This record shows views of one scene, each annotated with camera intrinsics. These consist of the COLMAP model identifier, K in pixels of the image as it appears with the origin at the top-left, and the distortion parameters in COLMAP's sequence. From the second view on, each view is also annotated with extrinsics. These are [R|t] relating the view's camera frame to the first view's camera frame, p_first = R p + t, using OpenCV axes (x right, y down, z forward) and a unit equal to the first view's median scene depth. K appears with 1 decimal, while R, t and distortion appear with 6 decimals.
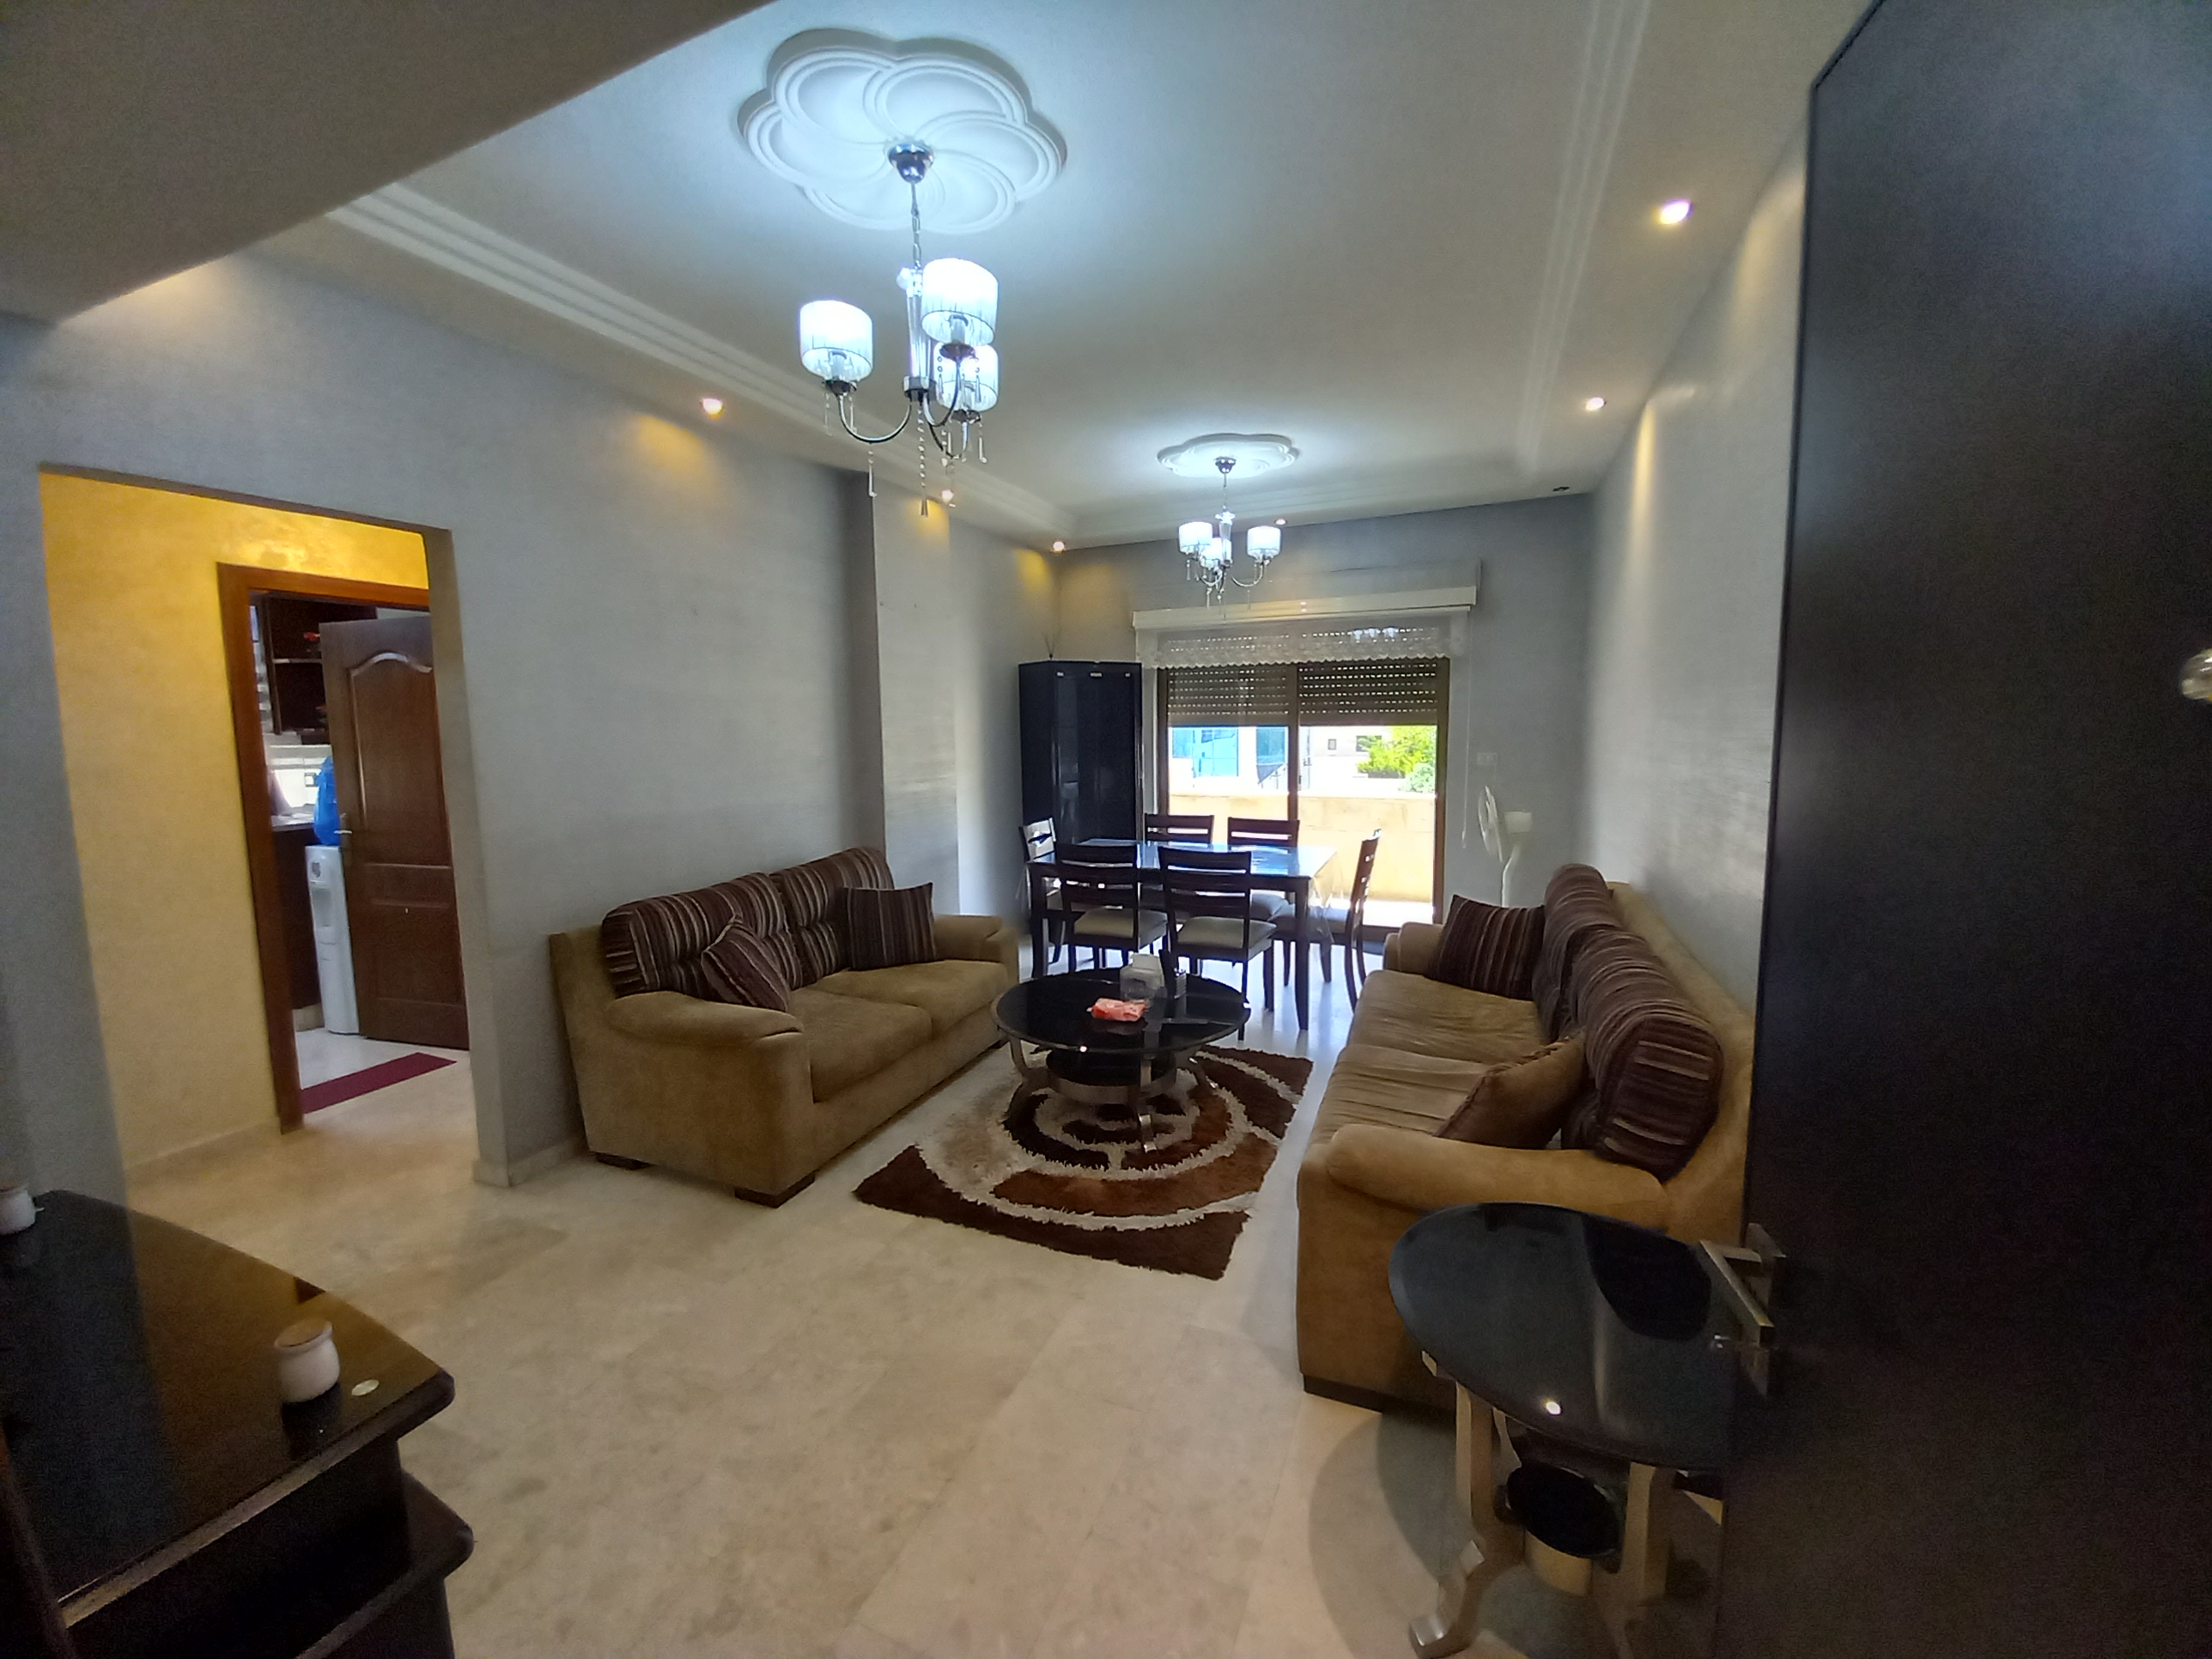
lens RADIAL K [[883.3, 0, 1101.0], [0, 883.3, 821.5], [0, 0, 1]] dist [-0.000952, -0.000446]
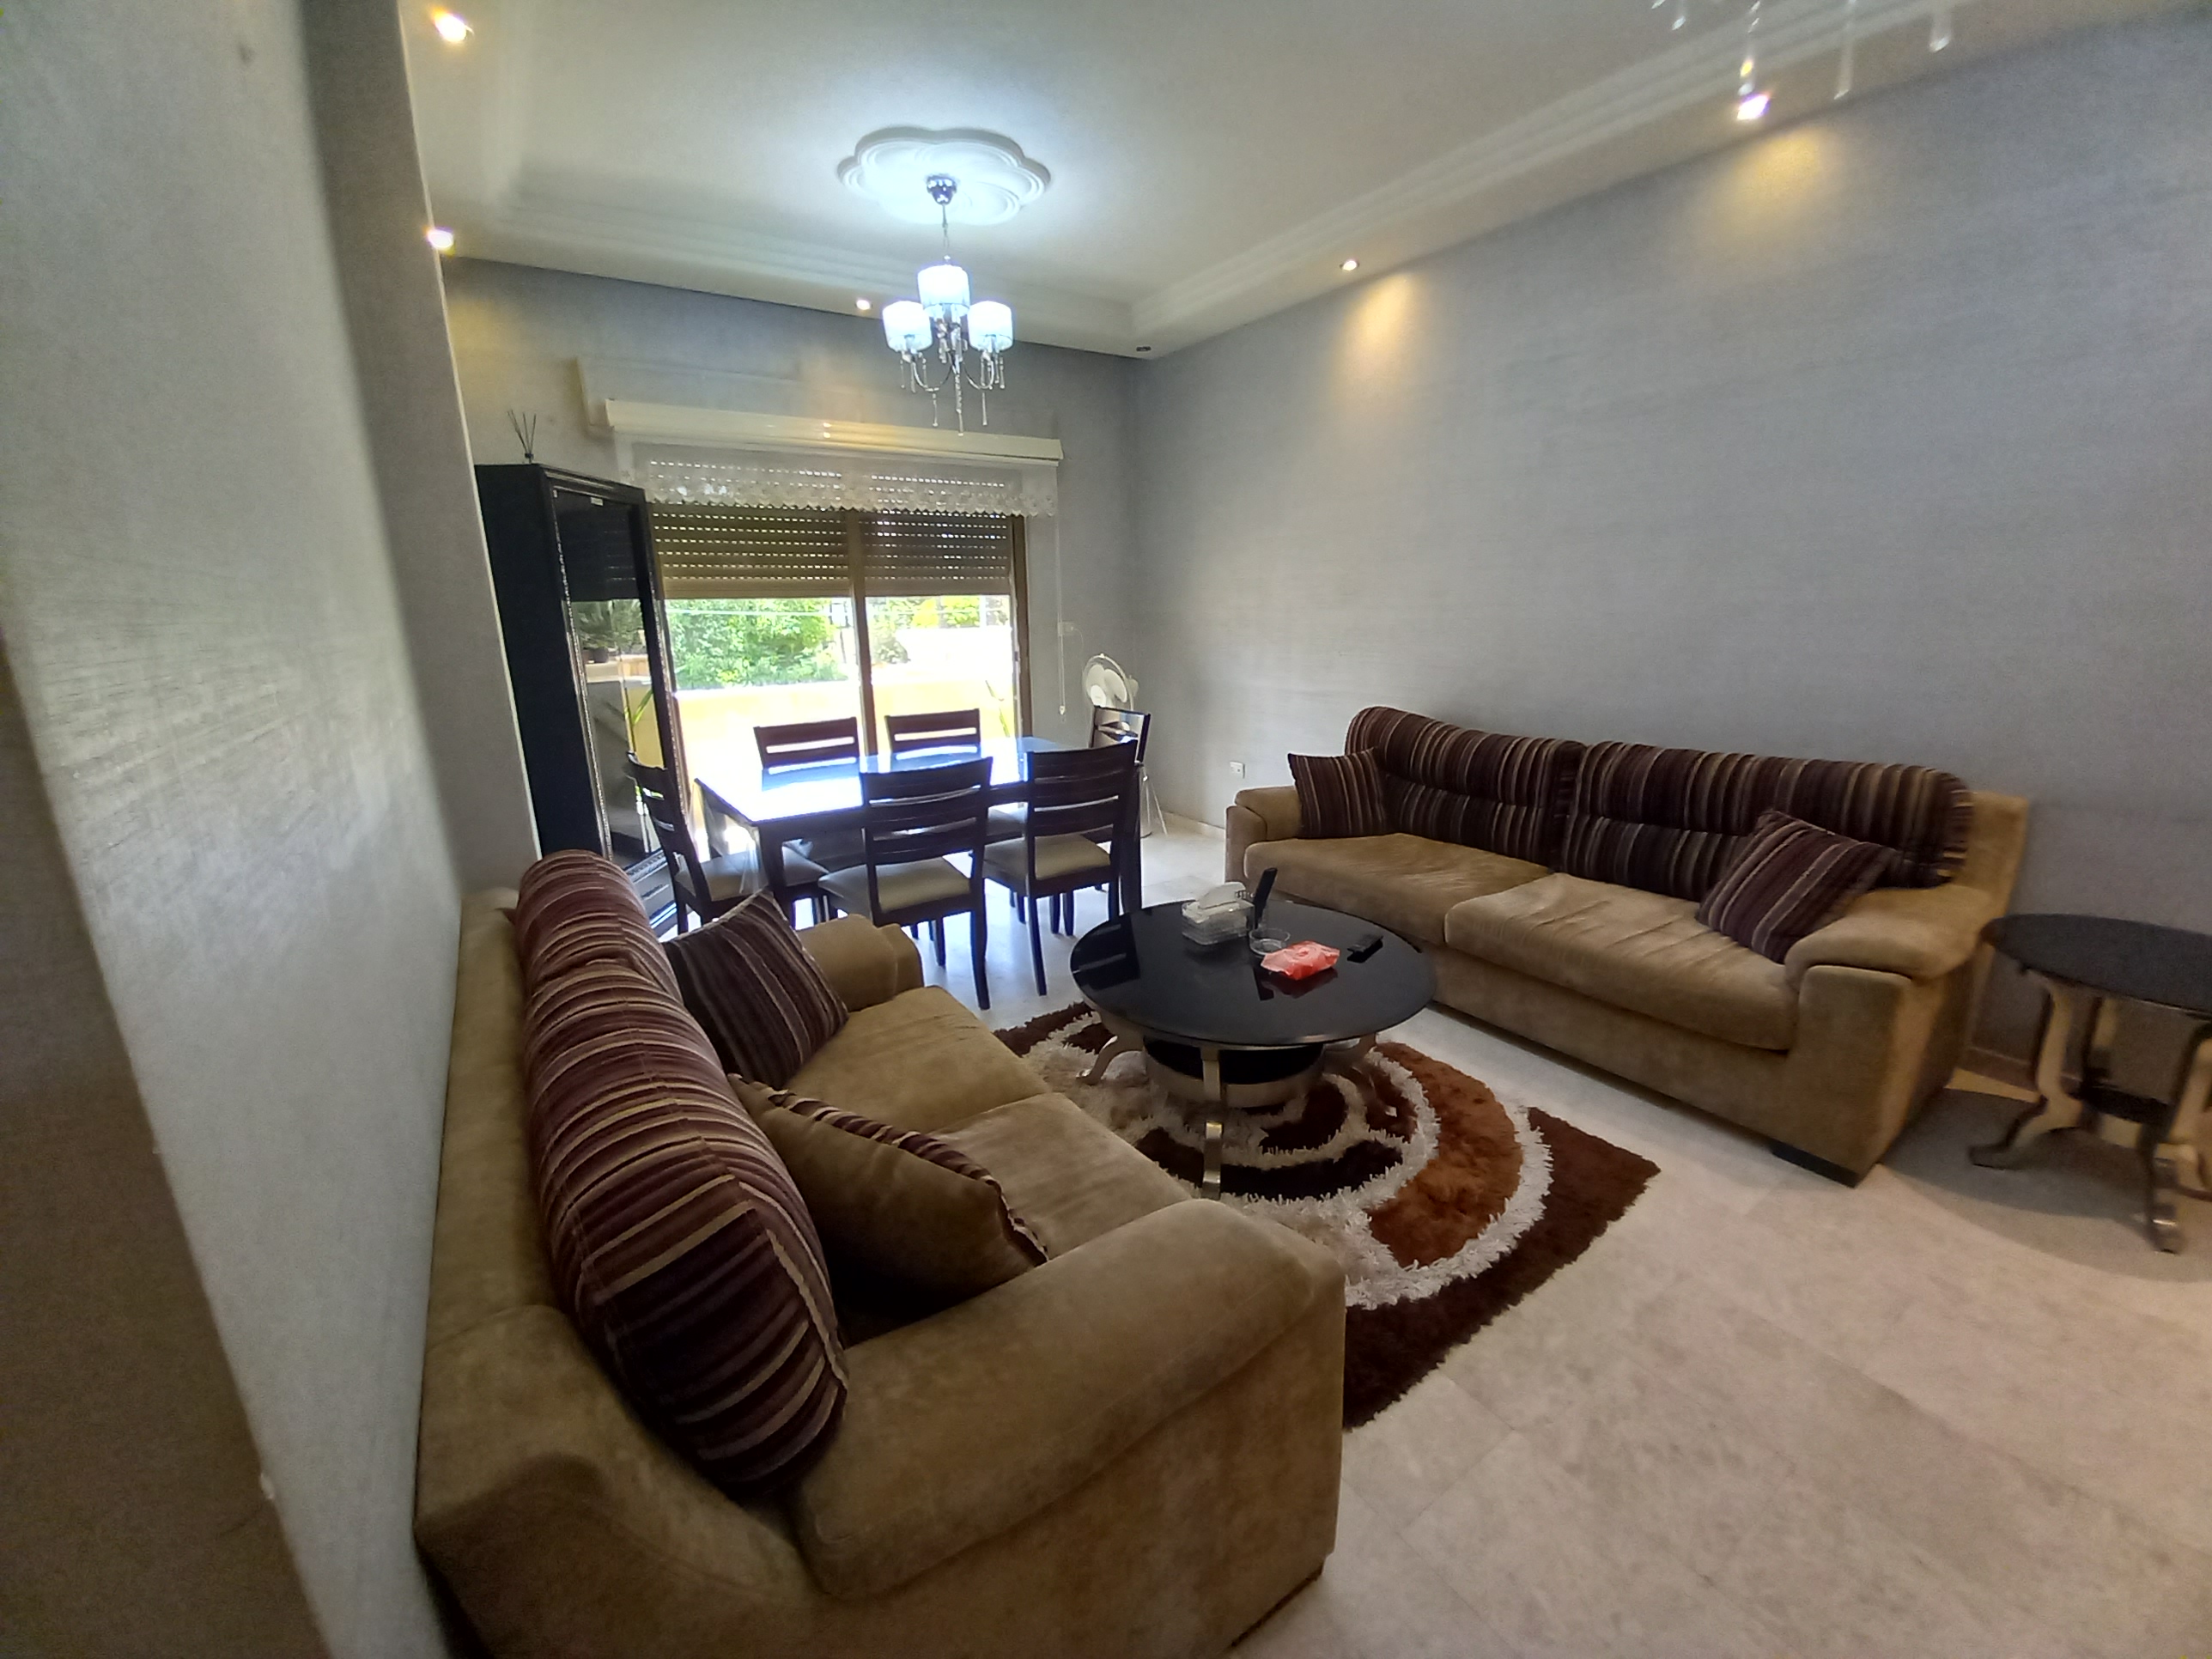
lens RADIAL K [[883.3, 0, 1108.4], [0, 883.3, 823.2], [0, 0, 1]] dist [-0.000952, -0.000446]
pose [[0.530427, -0.200447, 0.823692, -0.467978], [0.108579, 0.979704, 0.168492, -0.026395], [-0.840748, 0.000063, 0.541426, 0.539871]]
